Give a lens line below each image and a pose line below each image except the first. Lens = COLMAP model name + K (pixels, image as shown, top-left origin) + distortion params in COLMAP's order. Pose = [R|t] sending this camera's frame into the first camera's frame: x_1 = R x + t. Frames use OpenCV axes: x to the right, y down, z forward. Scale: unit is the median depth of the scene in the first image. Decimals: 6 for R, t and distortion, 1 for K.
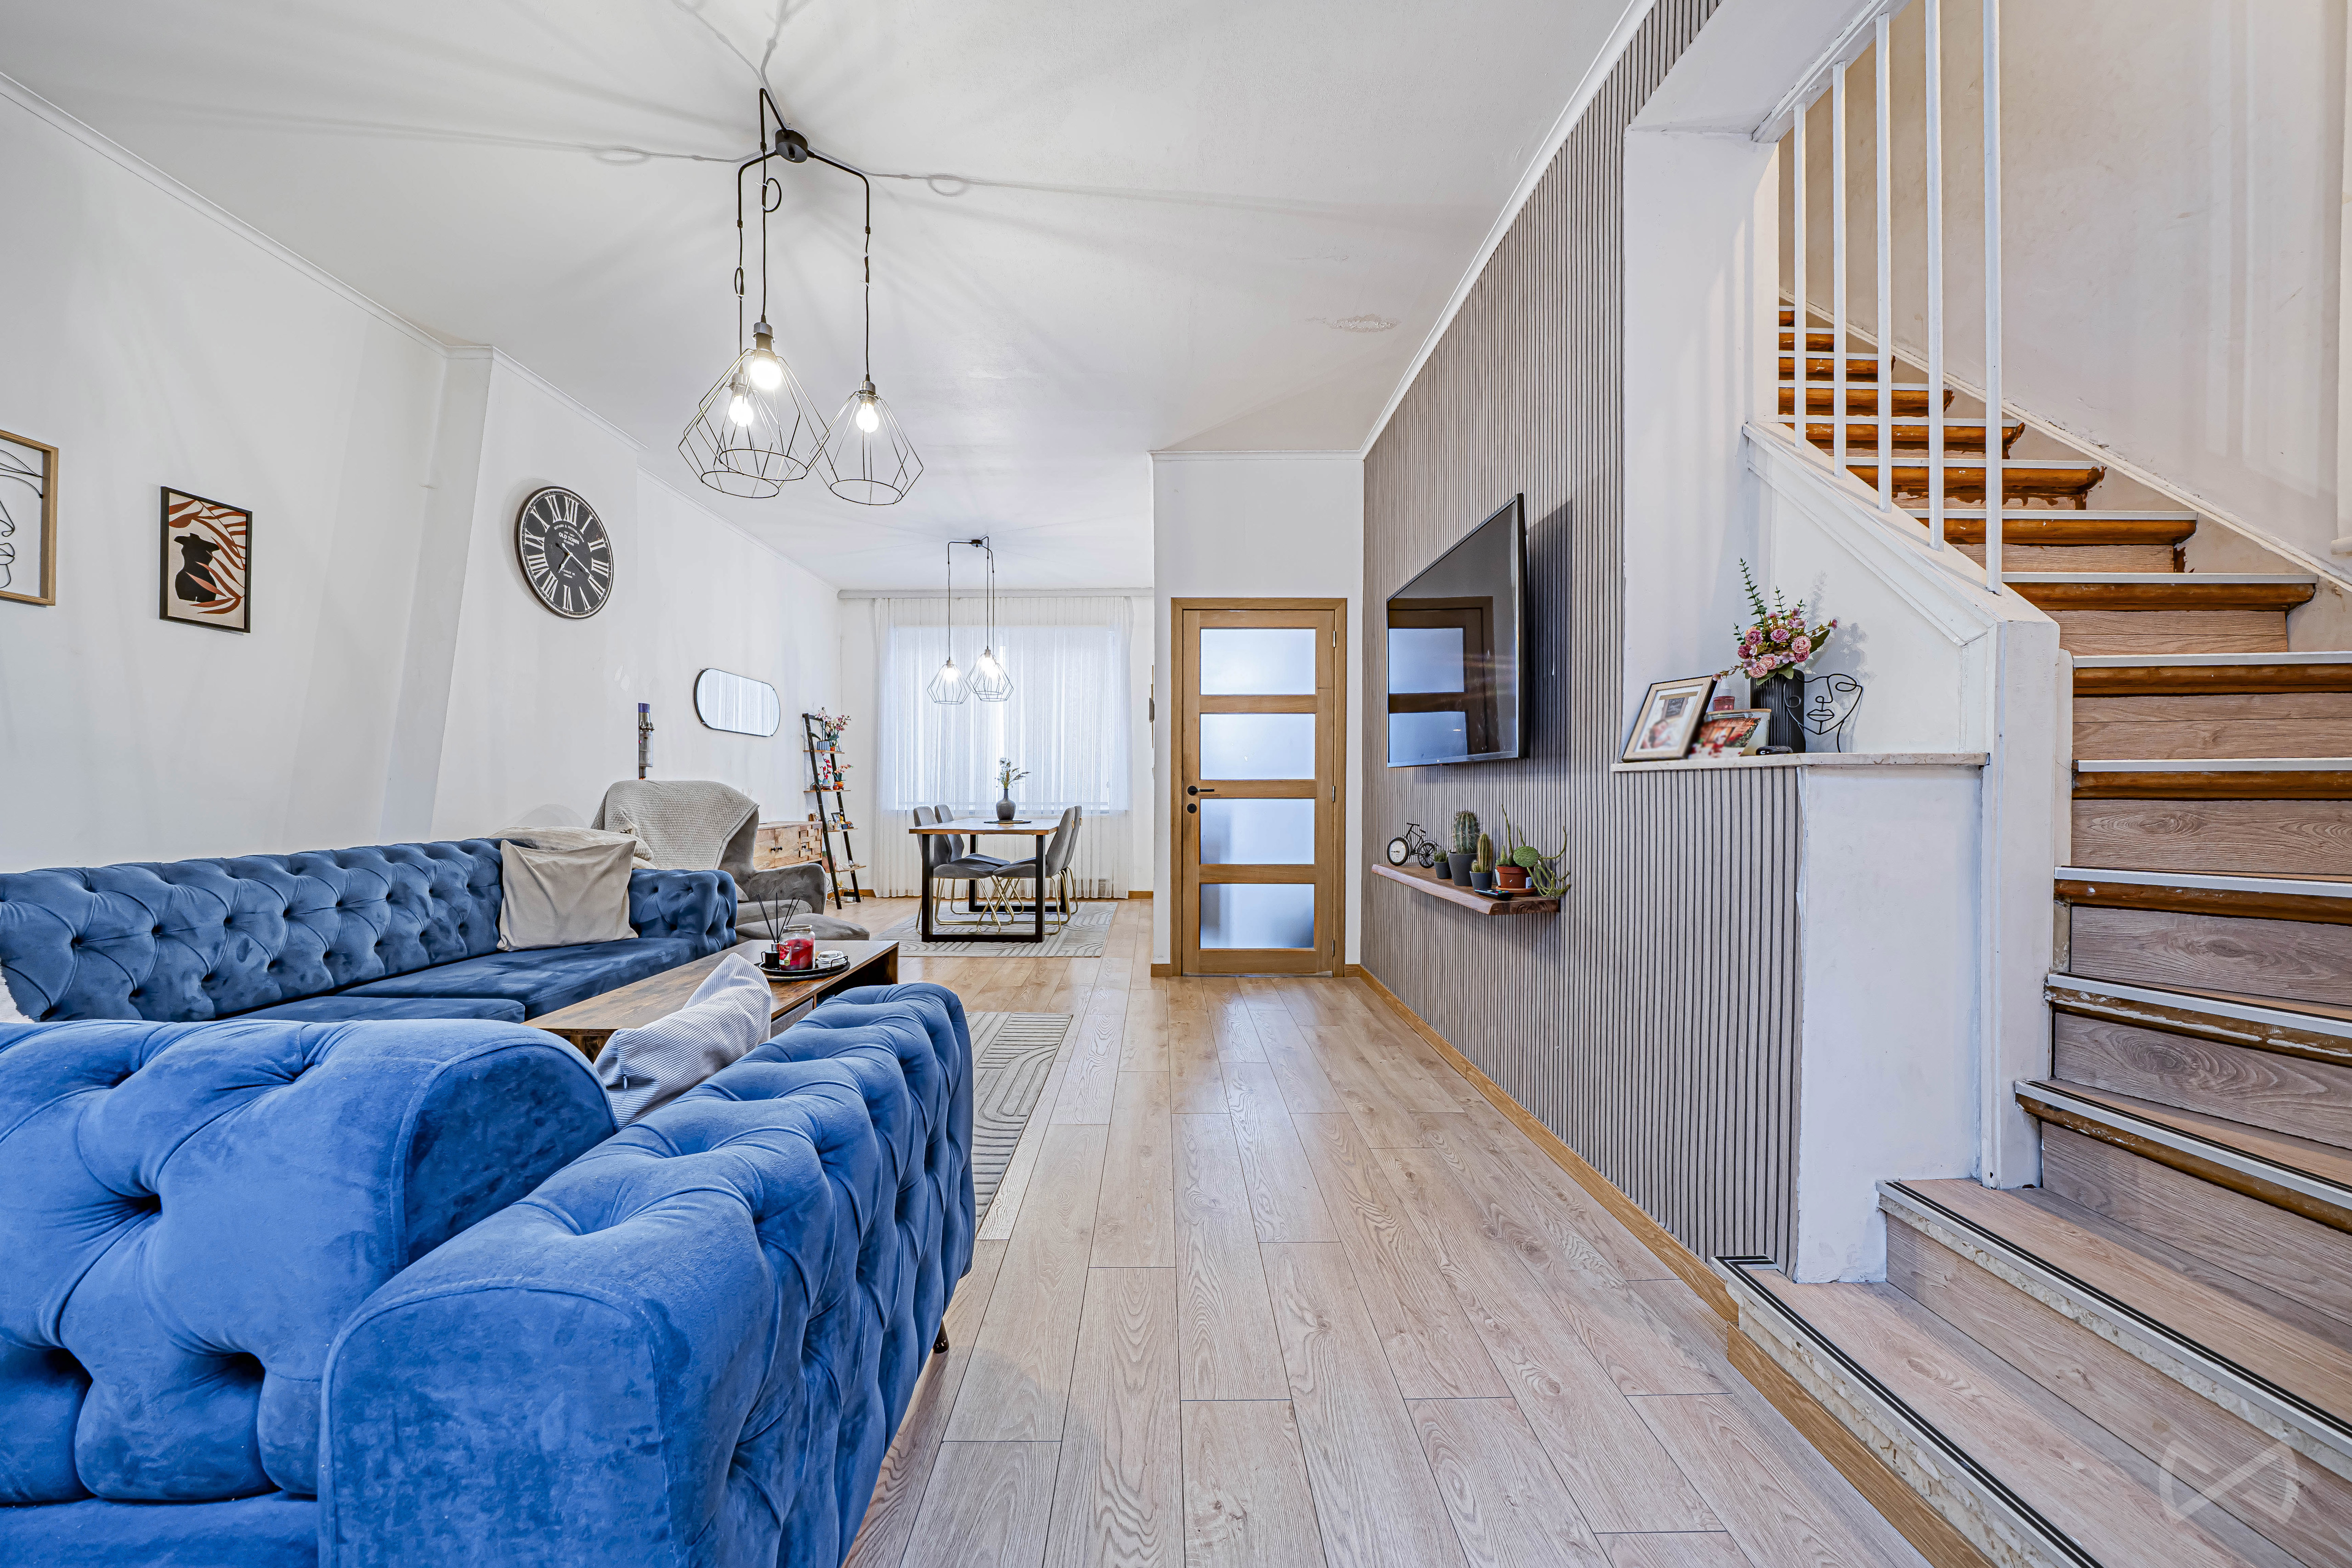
lens RADIAL K [[790.3, 0, 1162.1], [0, 790.3, 795.0], [0, 0, 1]] dist [-0.000255, -0.000200]
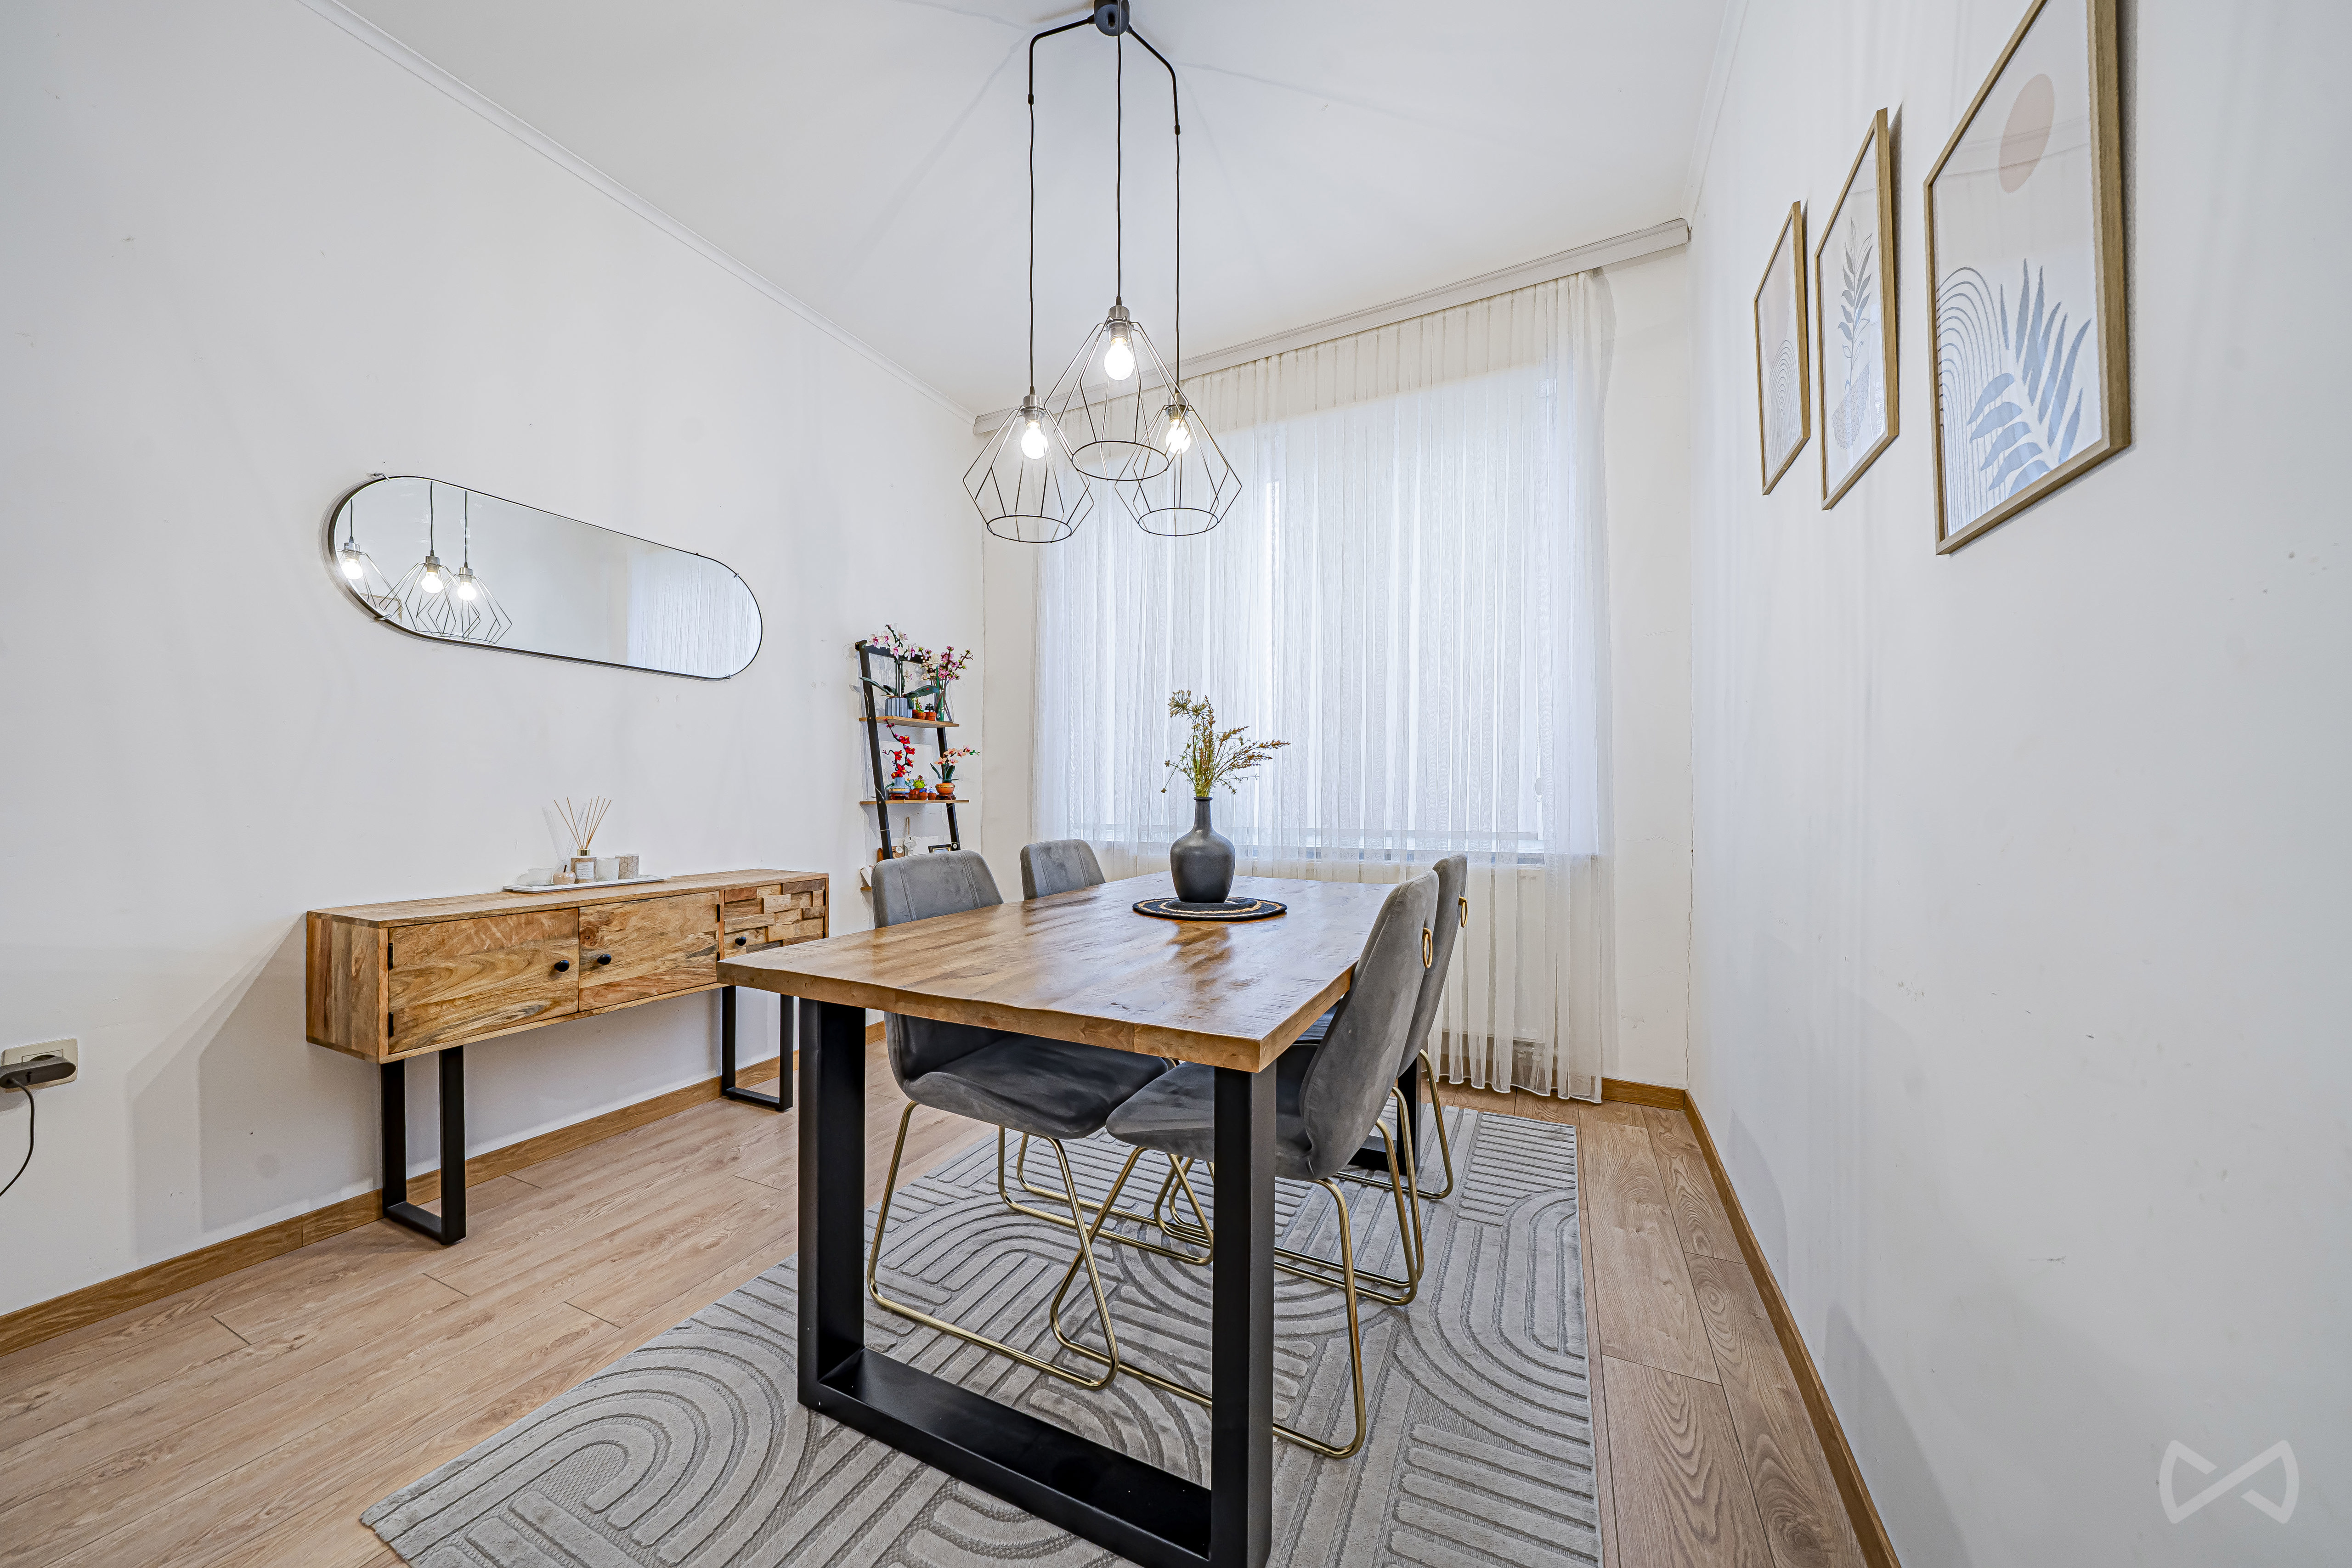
lens RADIAL K [[794.0, 0, 1182.3], [0, 794.0, 792.5], [0, 0, 1]] dist [-0.000349, -0.001493]
pose [[0.905937, -0.003752, -0.423397, -0.124595], [-0.002580, 0.999893, -0.014381, -0.009117], [0.423405, 0.014121, 0.905830, 1.175764]]
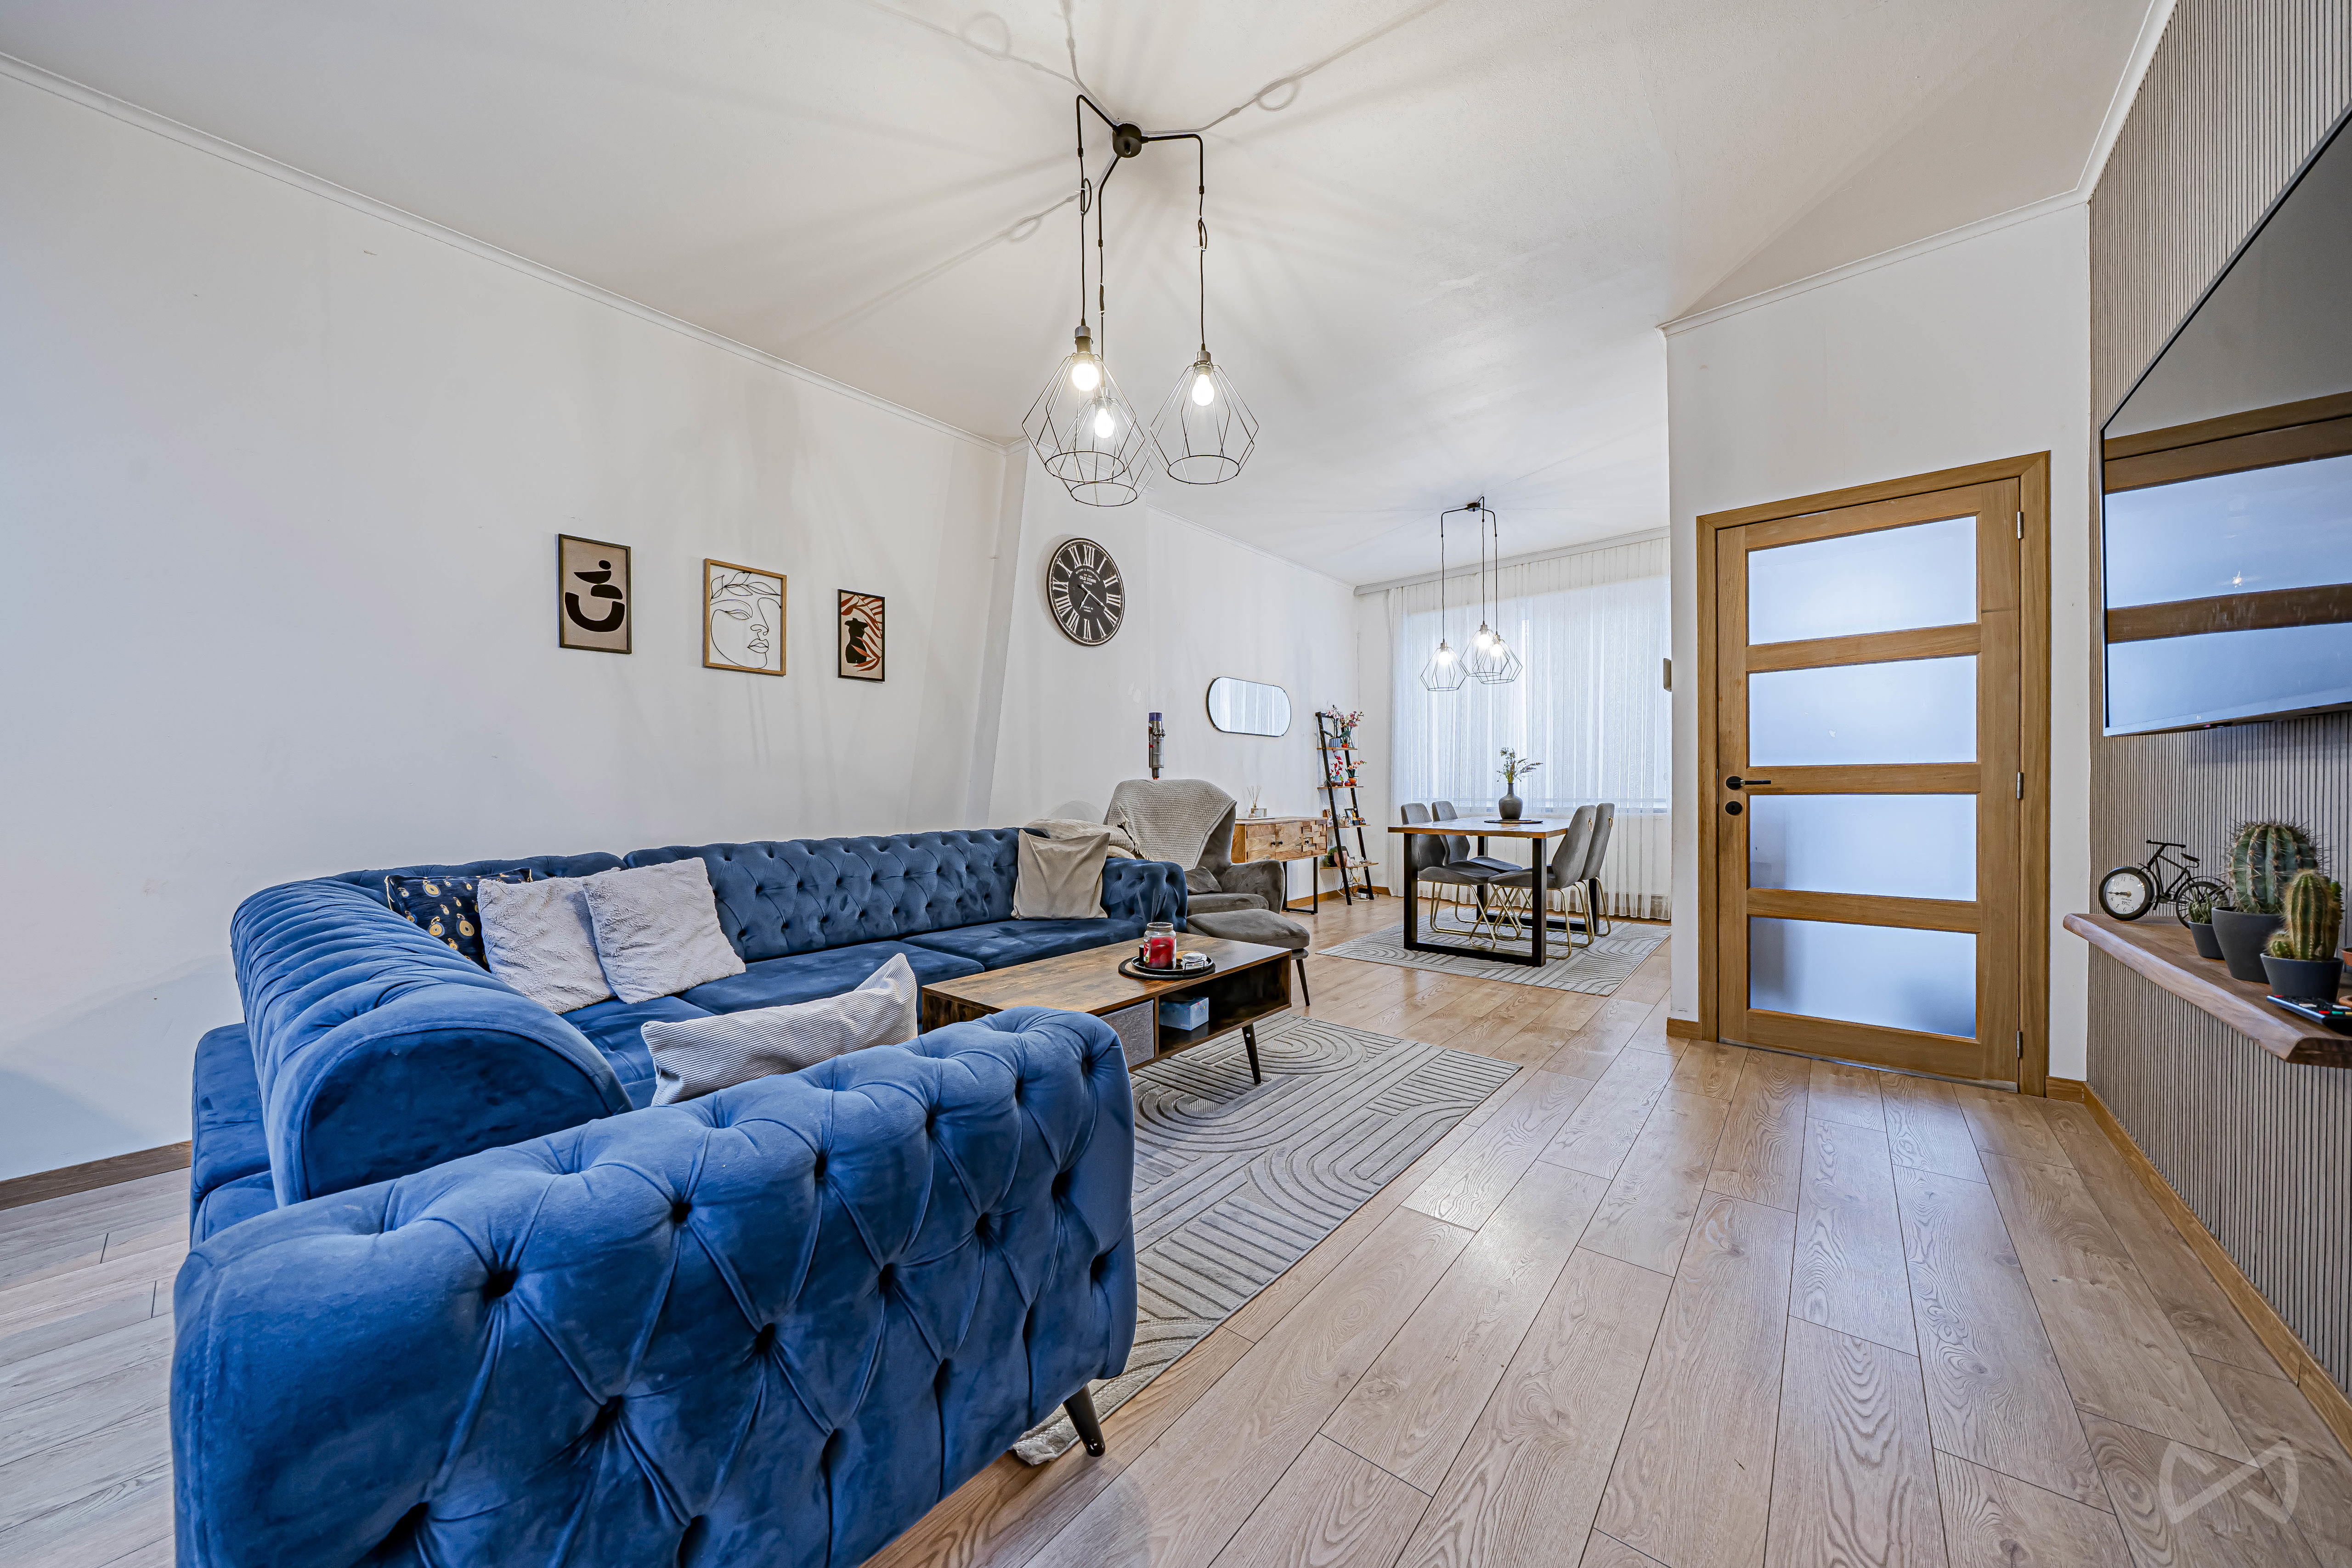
lens RADIAL K [[794.1, 0, 1182.3], [0, 794.1, 792.5], [0, 0, 1]] dist [-0.000349, -0.001493]
pose [[0.769974, -0.003824, -0.638064, 0.131599], [0.005435, 0.999985, 0.000567, -0.000280], [0.638052, -0.003904, 0.769983, 0.162697]]
